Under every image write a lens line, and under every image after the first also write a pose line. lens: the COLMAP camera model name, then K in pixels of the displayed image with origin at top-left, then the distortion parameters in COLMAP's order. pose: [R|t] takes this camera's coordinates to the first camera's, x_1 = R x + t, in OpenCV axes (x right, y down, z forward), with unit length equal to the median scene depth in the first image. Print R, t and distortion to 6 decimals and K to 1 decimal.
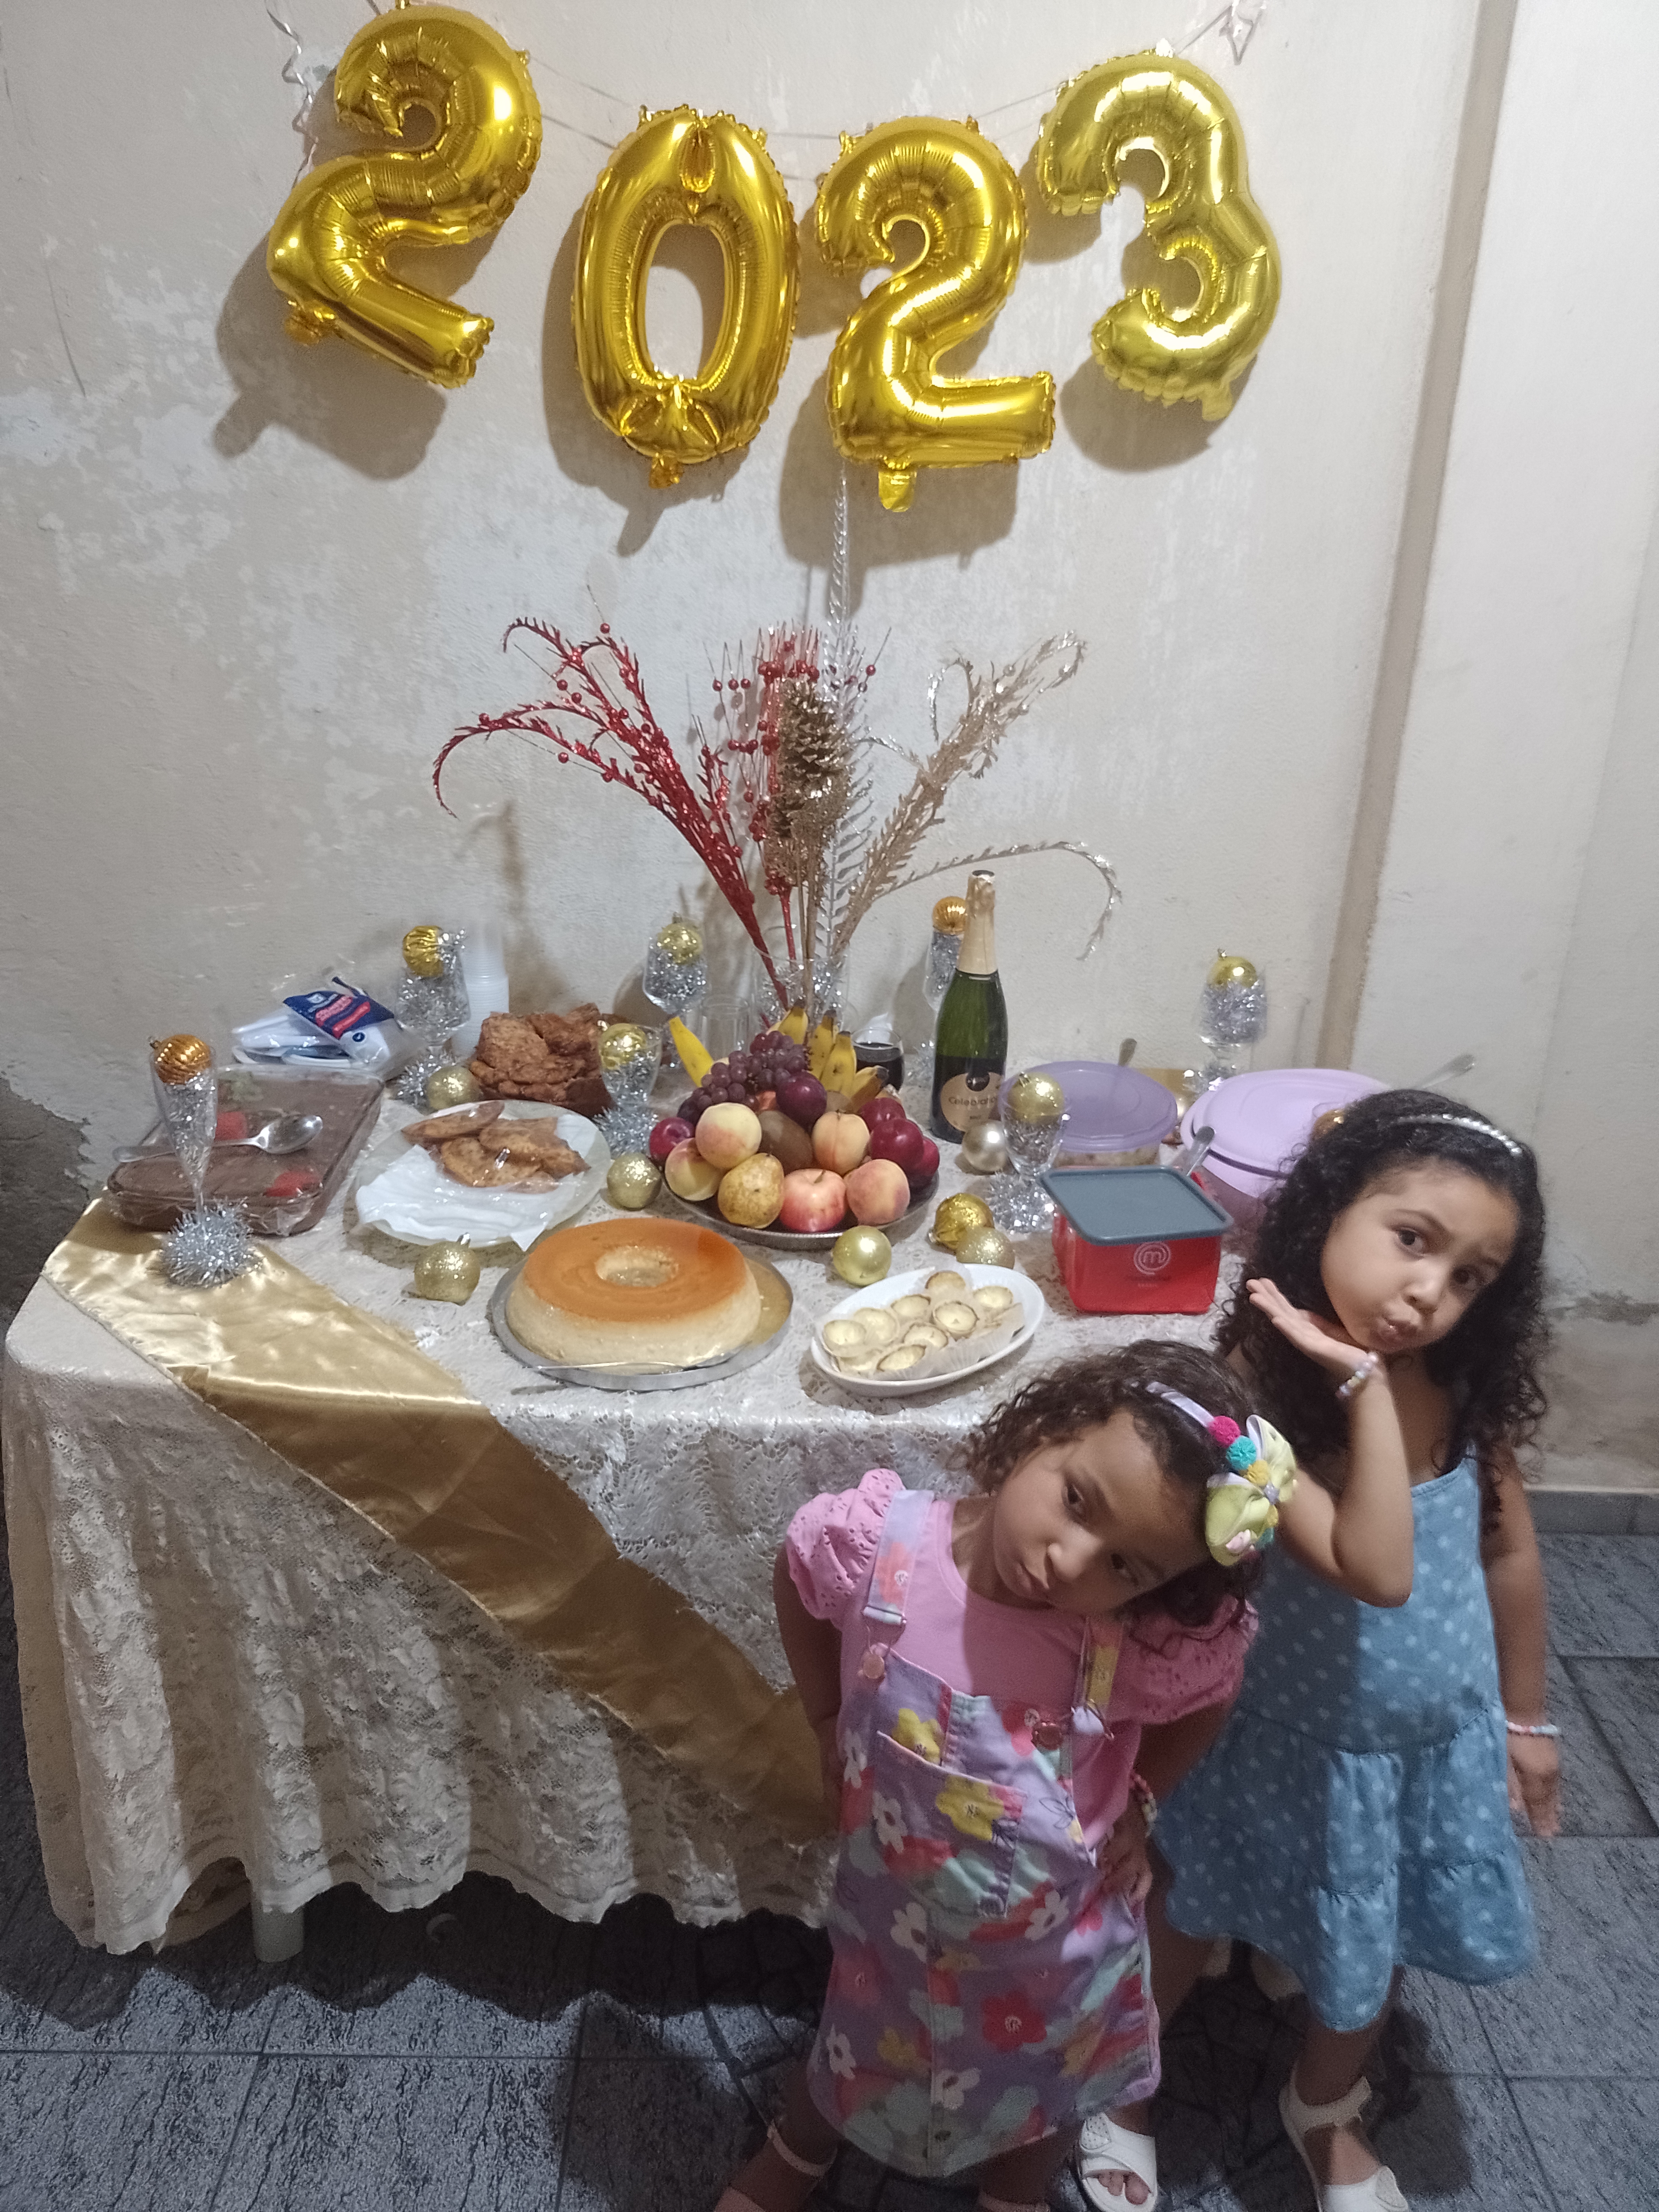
lens RADIAL K [[1629.2, 0, 825.8], [0, 1629.2, 1133.7], [0, 0, 1]] dist [0.035411, -0.048827]
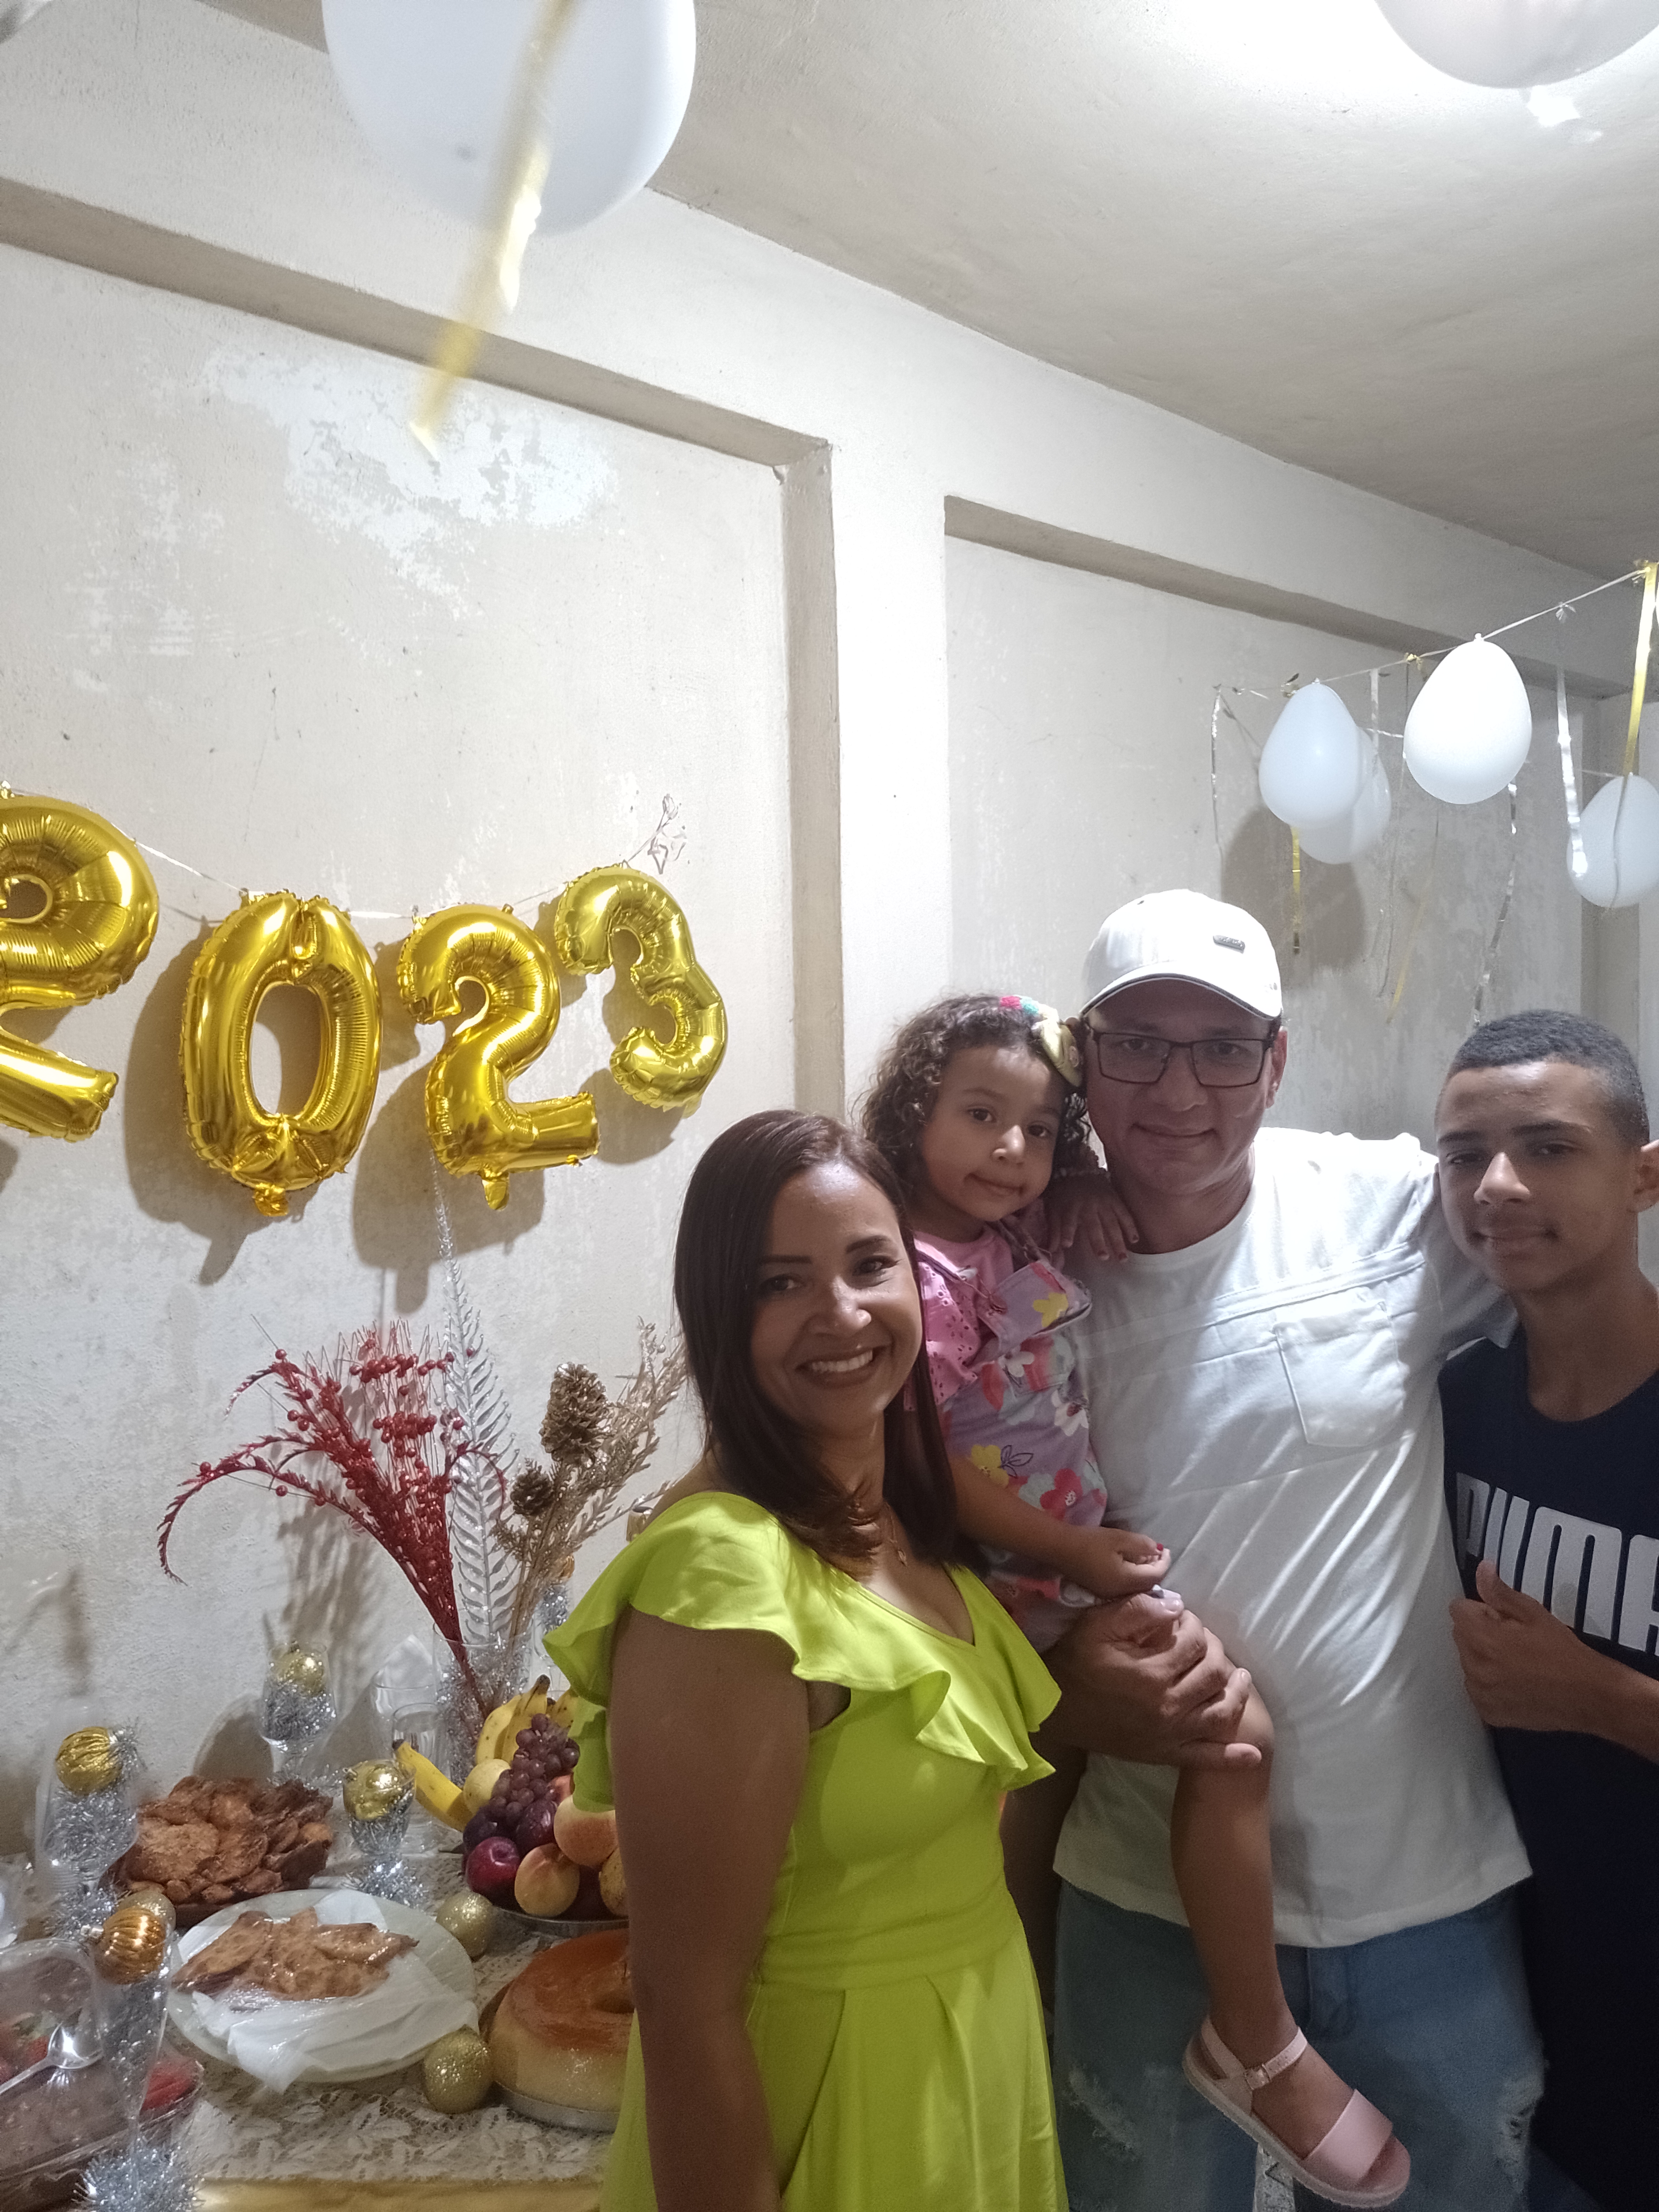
lens RADIAL K [[1629.2, 0, 825.8], [0, 1629.2, 1133.7], [0, 0, 1]] dist [0.035411, -0.048827]
pose [[0.734346, -0.072001, 0.674946, -0.557318], [0.310529, 0.919837, -0.239732, -0.097787], [-0.603579, 0.385637, 0.697837, 0.073138]]
